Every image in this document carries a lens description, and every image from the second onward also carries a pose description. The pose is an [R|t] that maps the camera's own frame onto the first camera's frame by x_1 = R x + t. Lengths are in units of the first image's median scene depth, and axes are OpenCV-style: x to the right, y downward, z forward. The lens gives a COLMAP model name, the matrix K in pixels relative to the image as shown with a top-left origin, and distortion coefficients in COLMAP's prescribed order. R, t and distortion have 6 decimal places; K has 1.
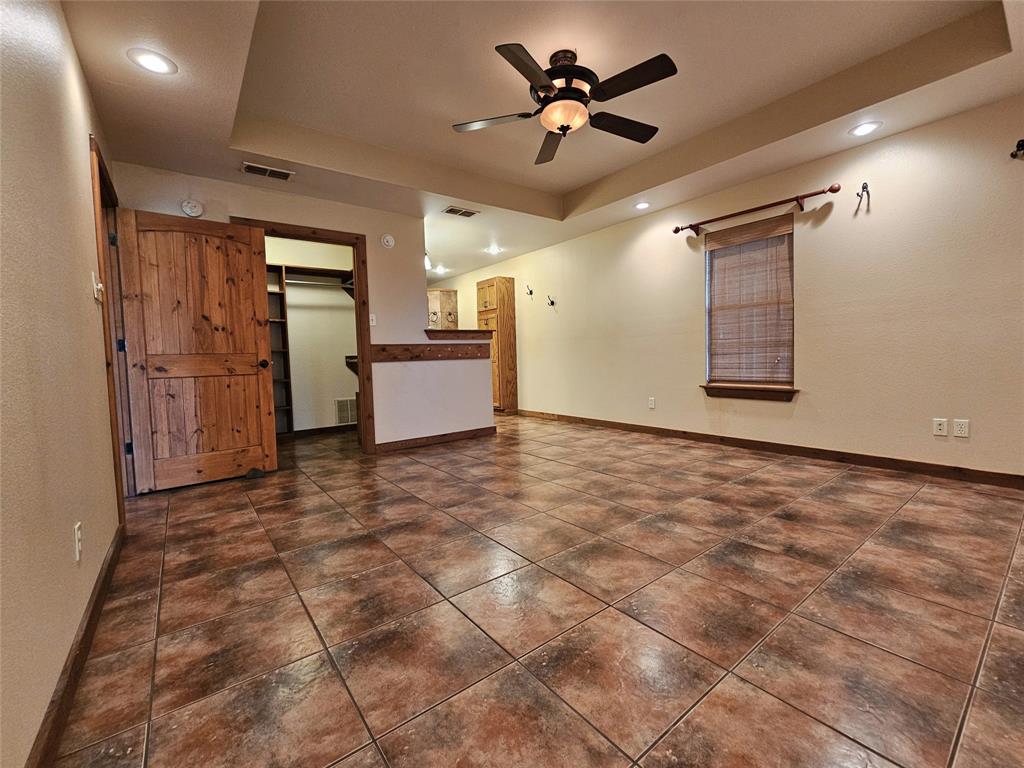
lens RADIAL K [[423.3, 0, 508.4], [0, 423.3, 375.9], [0, 0, 1]] dist [0.000138, 0.000732]
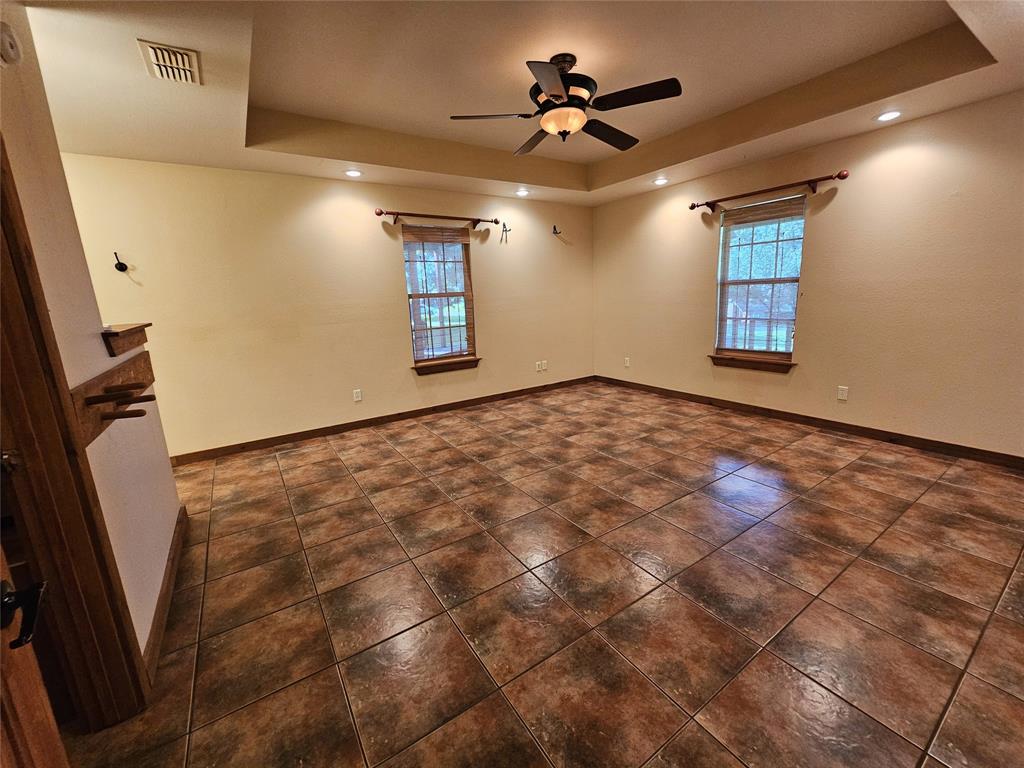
lens RADIAL K [[423.3, 0, 515.1], [0, 423.3, 374.4], [0, 0, 1]] dist [0.000138, 0.000732]
pose [[0.069145, -0.163464, 0.984123, -1.076912], [0.090839, 0.983418, 0.156965, -0.190003], [-0.993462, 0.078544, 0.082847, 1.163190]]
